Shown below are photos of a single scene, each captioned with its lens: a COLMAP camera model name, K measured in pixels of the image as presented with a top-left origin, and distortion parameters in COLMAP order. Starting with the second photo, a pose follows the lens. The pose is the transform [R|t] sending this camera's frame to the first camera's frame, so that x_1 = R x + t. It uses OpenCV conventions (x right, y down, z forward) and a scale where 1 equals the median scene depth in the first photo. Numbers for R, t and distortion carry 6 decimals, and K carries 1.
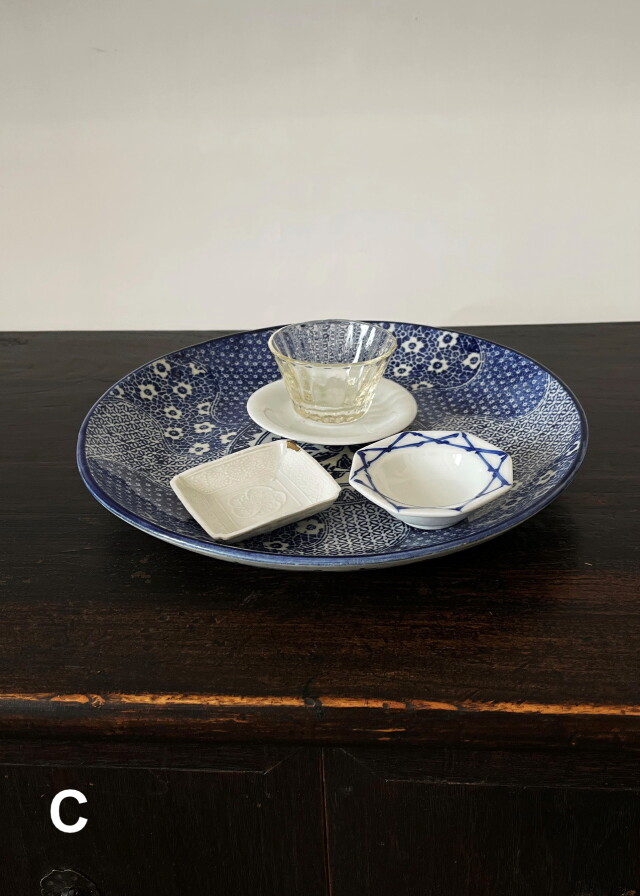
lens RADIAL K [[1058.9, 0, 320.0], [0, 1058.9, 448.0], [0, 0, 1]] dist [-0.003234, -0.008311]
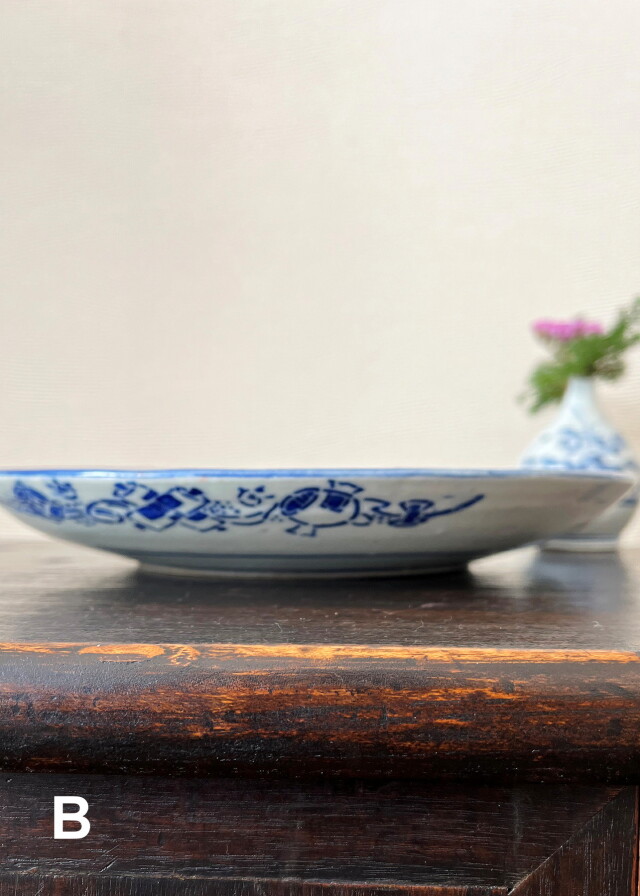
lens RADIAL K [[1058.9, 0, 320.0], [0, 1058.9, 448.0], [0, 0, 1]] dist [-0.003234, -0.008311]
pose [[0.998498, 0.046298, 0.029301, -0.126556], [-0.029983, 0.909310, -0.415037, 0.261944], [-0.045859, 0.413535, 0.909333, 0.407558]]
